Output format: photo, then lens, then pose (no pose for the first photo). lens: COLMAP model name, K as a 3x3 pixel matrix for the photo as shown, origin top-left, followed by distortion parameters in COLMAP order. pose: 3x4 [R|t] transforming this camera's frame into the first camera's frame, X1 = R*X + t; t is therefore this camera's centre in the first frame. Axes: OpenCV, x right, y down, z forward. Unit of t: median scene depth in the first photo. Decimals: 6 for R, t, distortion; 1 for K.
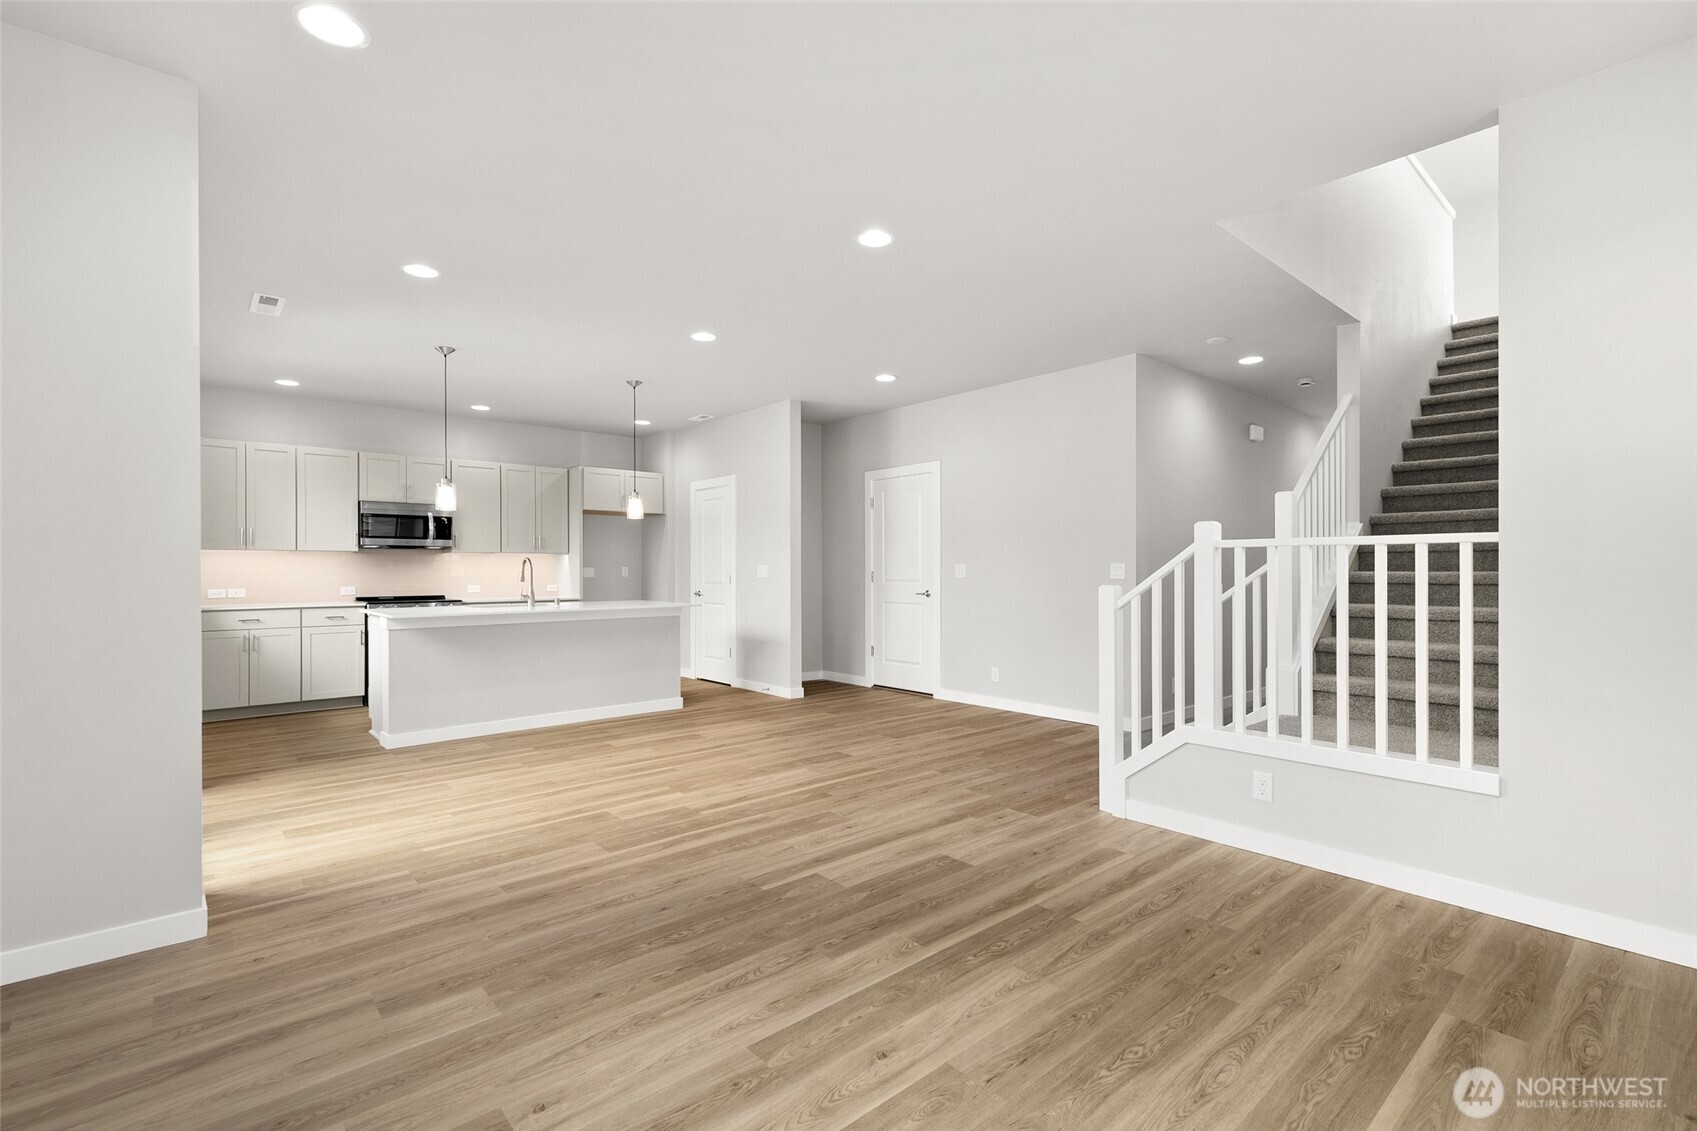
lens RADIAL K [[764.8, 0, 848.5], [0, 764.8, 565.5], [0, 0, 1]] dist [0.000577, 0.001195]
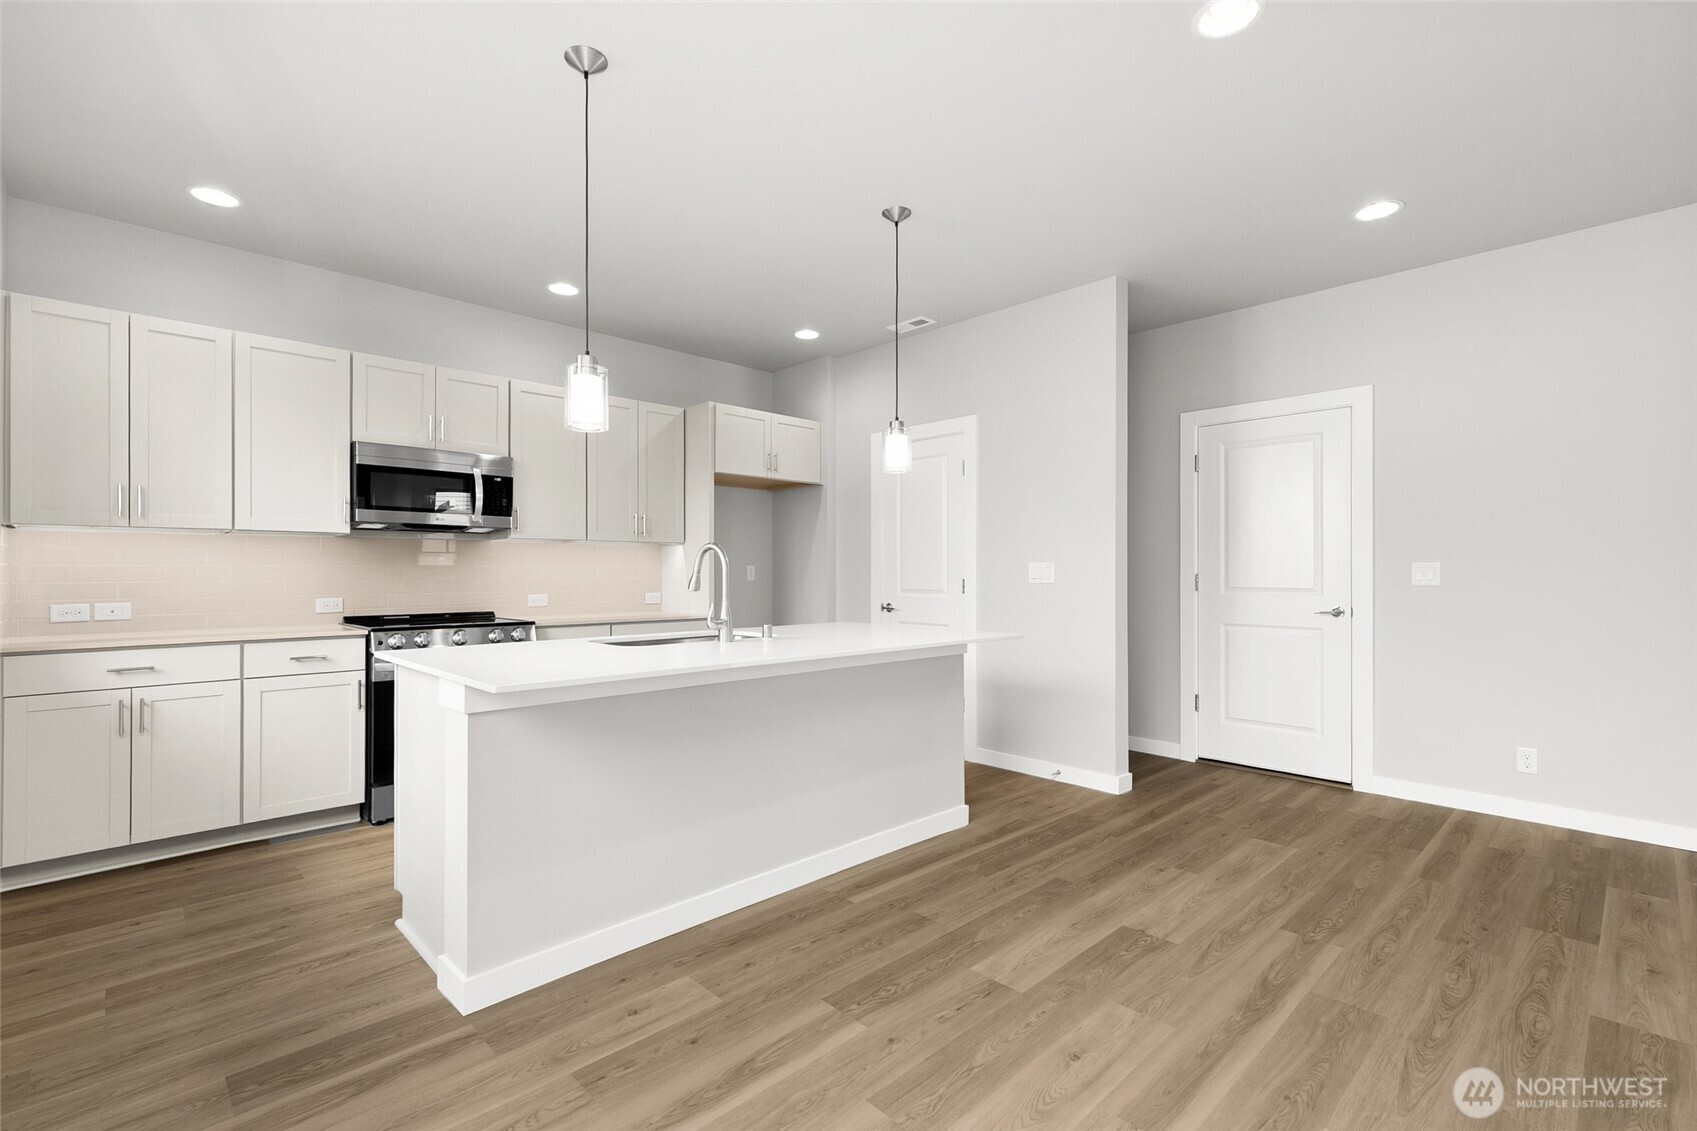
lens RADIAL K [[763.8, 0, 841.4], [0, 763.8, 571.3], [0, 0, 1]] dist [0.004001, 0.000525]
pose [[0.999140, 0.004050, 0.041271, -0.452152], [-0.004234, 0.999981, 0.004389, 0.006585], [-0.041253, -0.004560, 0.999138, 0.634817]]
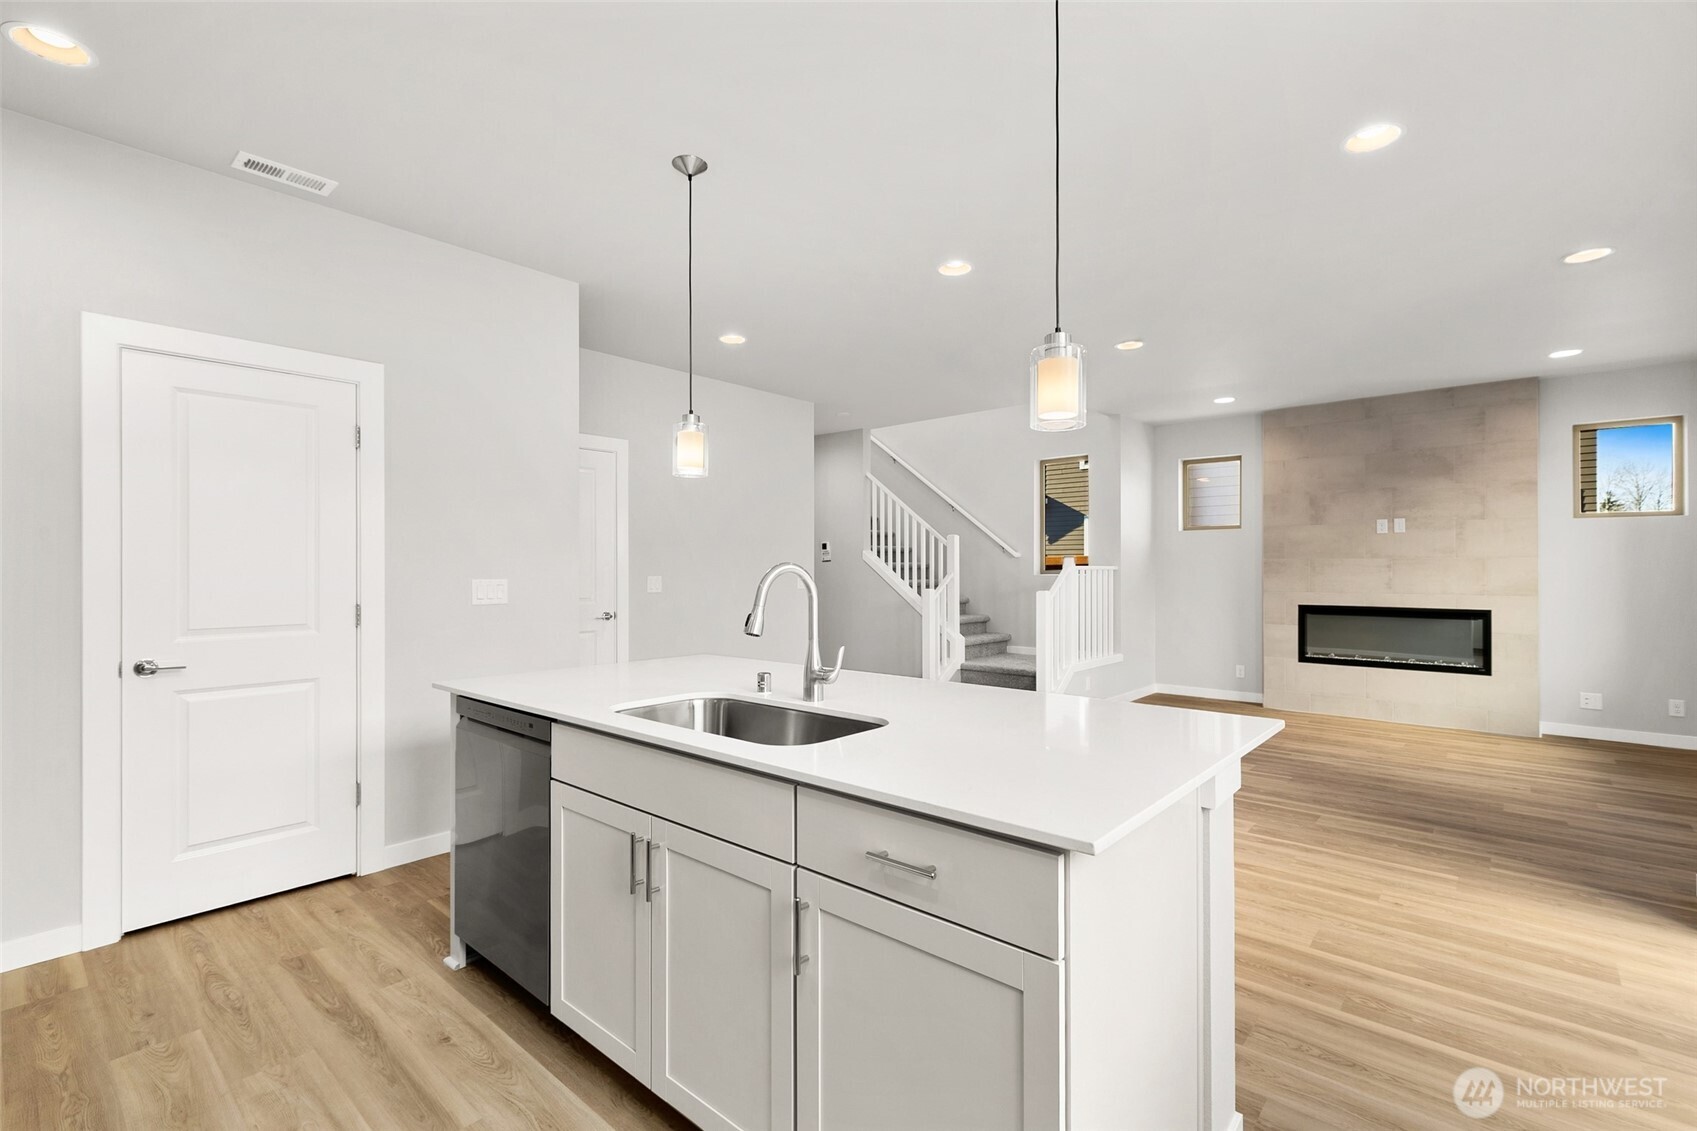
lens RADIAL K [[764.8, 0, 848.5], [0, 764.8, 565.5], [0, 0, 1]] dist [0.000577, 0.001195]
pose [[-0.132503, 0.006530, 0.991161, -0.967180], [-0.004950, 0.999961, -0.007249, -0.010312], [-0.991170, -0.005867, -0.132466, 1.292351]]
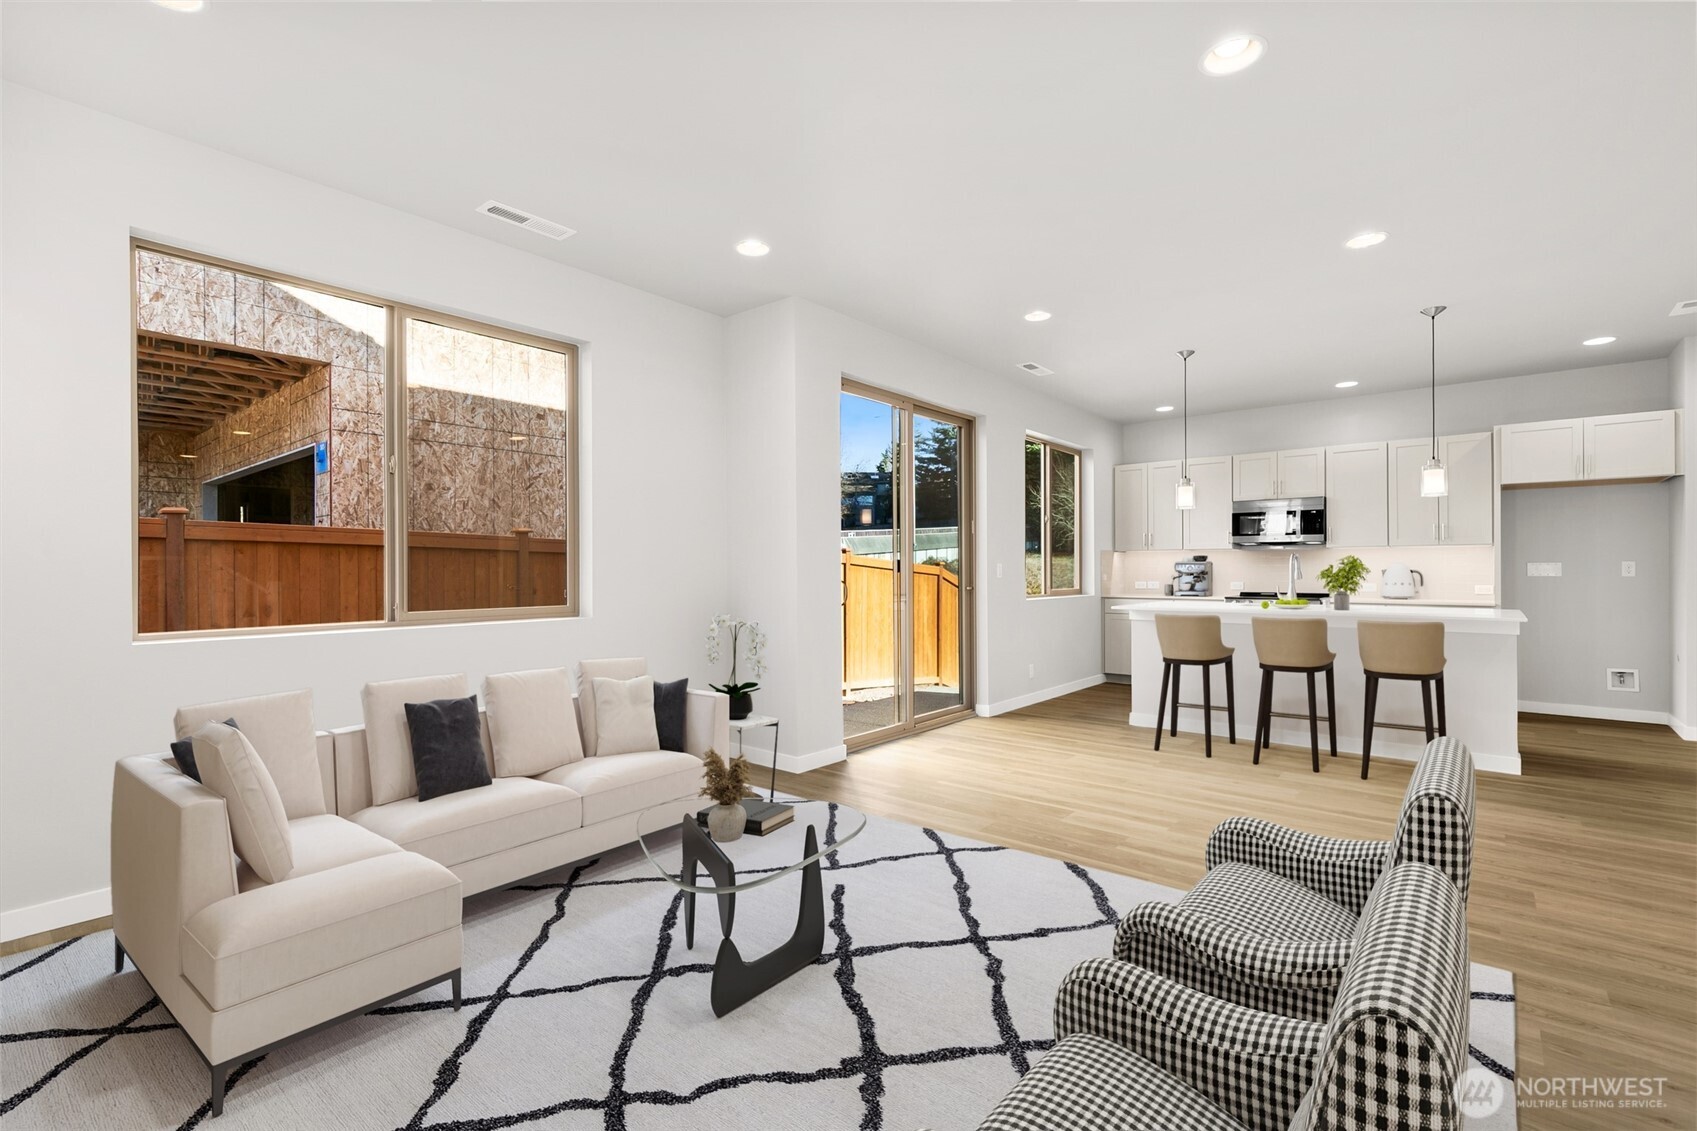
lens RADIAL K [[763.8, 0, 841.4], [0, 763.8, 571.3], [0, 0, 1]] dist [0.004001, 0.000525]
pose [[0.149890, 0.006917, -0.988678, 0.482985], [0.007105, 0.999942, 0.008073, -0.000094], [0.988677, -0.008235, 0.149833, 0.435628]]
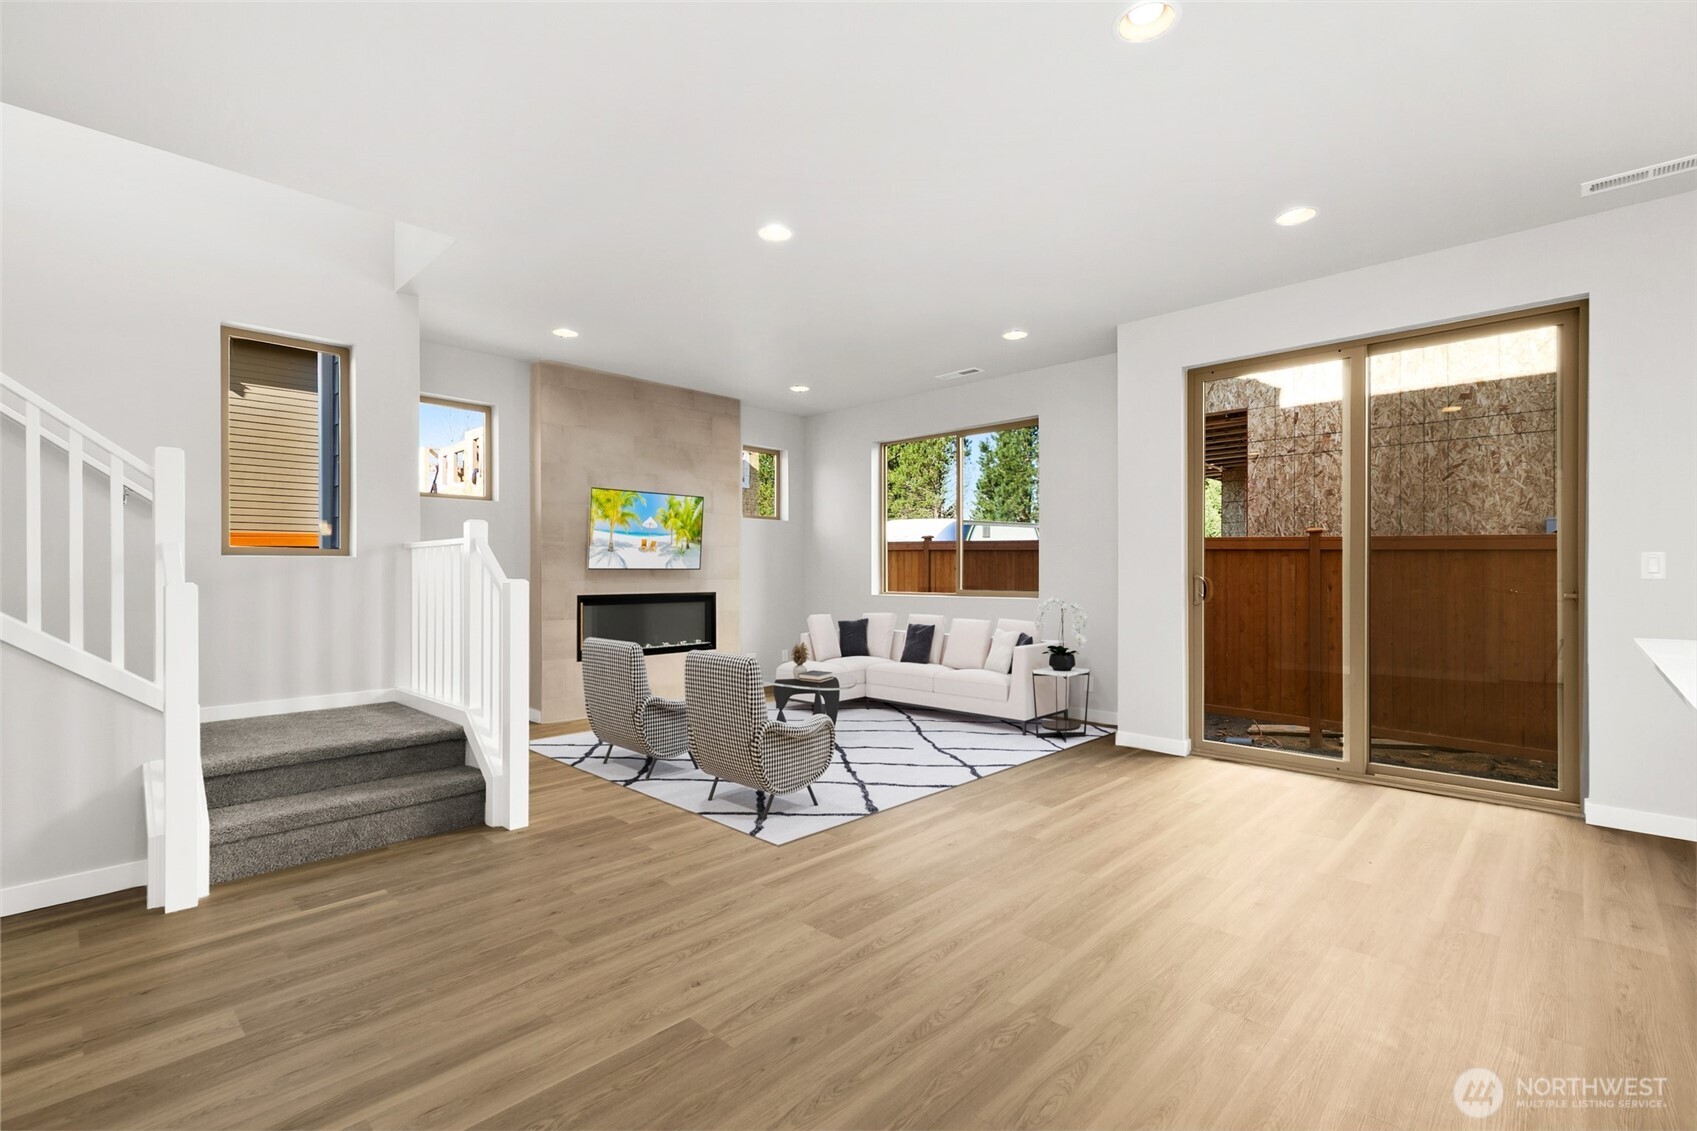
lens RADIAL K [[759.6, 0, 837.3], [0, 759.6, 573.3], [0, 0, 1]] dist [-0.000682, -0.000100]
pose [[-0.997352, 0.004286, -0.072597, 0.020444], [0.004578, 0.999982, -0.003850, 0.018924], [0.072579, -0.004172, -0.997354, 1.533305]]
